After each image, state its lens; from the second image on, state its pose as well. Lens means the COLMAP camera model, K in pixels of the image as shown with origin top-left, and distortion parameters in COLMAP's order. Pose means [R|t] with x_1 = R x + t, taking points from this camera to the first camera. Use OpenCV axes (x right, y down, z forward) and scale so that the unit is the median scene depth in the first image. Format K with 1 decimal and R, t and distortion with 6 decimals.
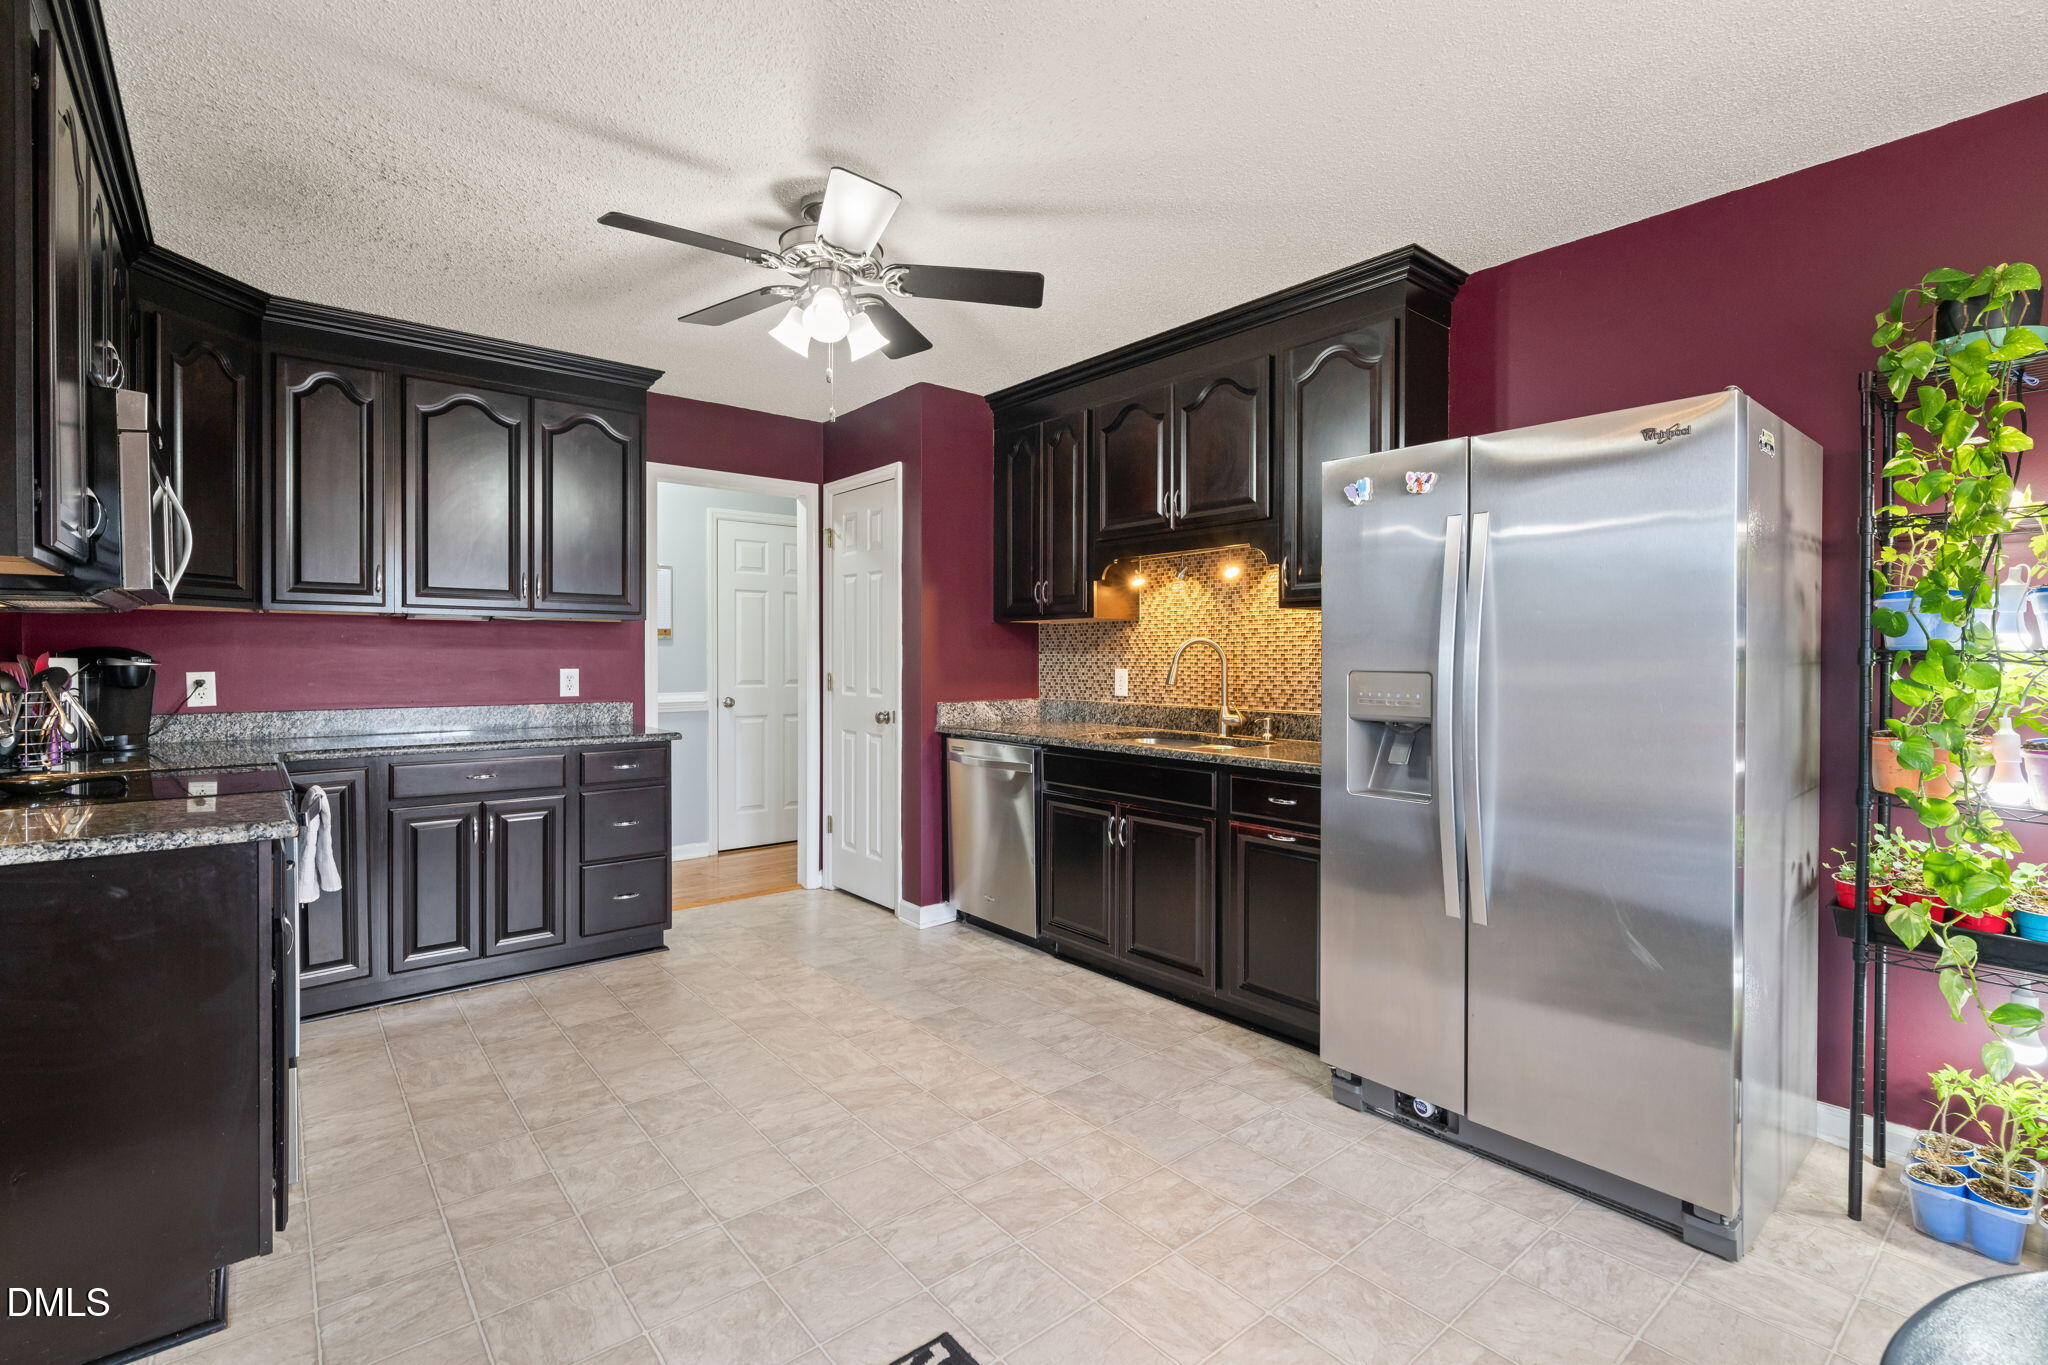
lens RADIAL K [[916.2, 0, 1016.2], [0, 916.2, 660.6], [0, 0, 1]] dist [-0.000495, 0.000471]
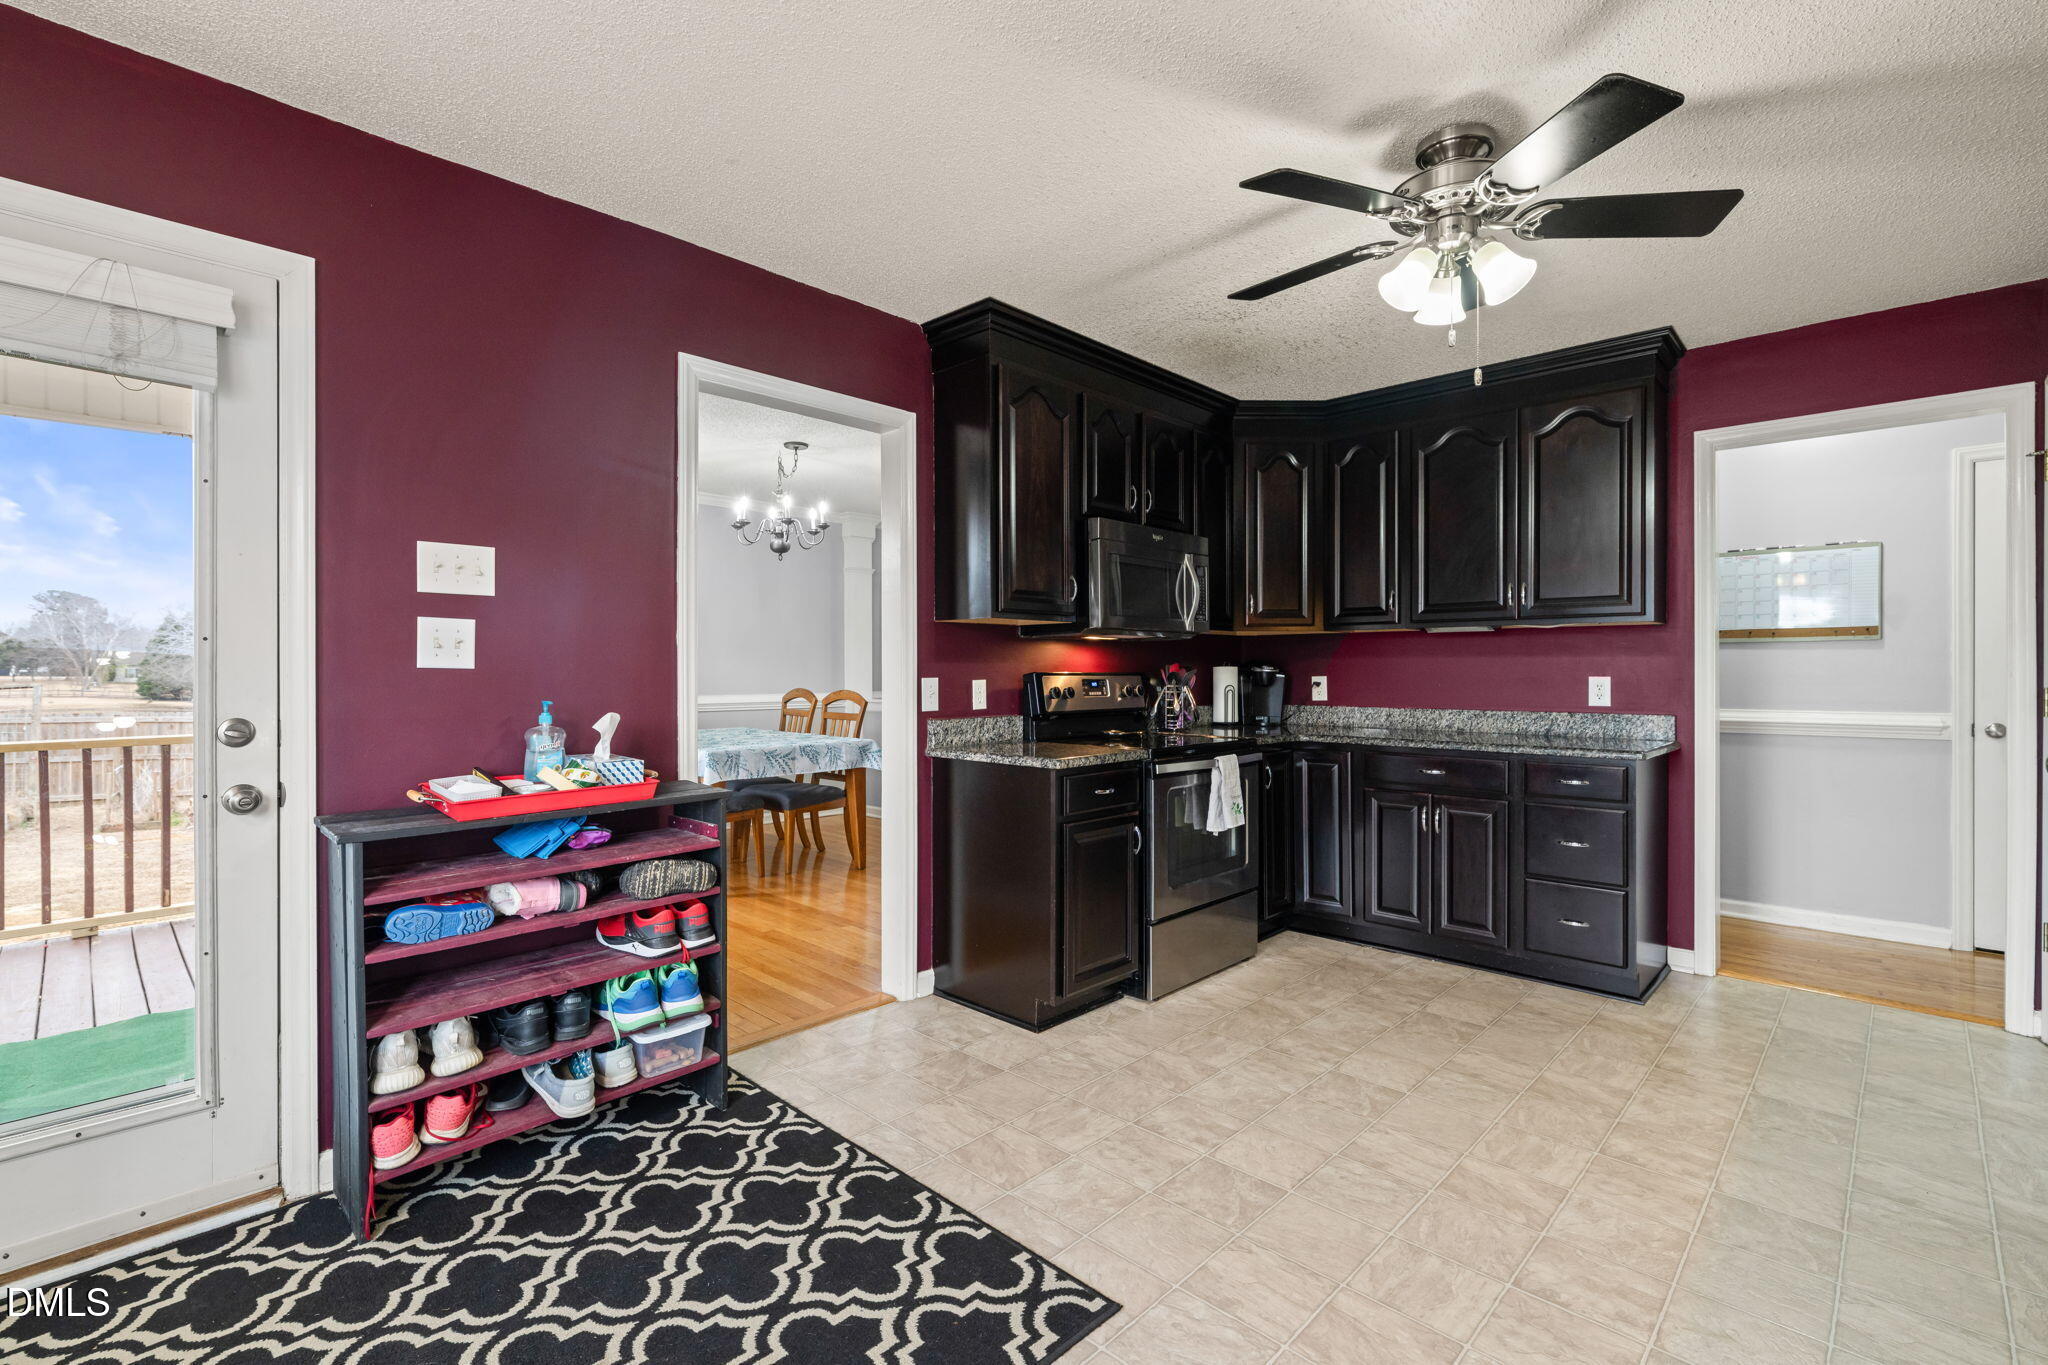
lens RADIAL K [[916.2, 0, 1035.1], [0, 916.2, 682.9], [0, 0, 1]] dist [-0.000495, 0.000471]
pose [[0.128825, 0.017816, -0.991507, 0.468428], [-0.000689, 0.999840, 0.017877, -0.001957], [0.991667, -0.001620, 0.128817, 0.379663]]
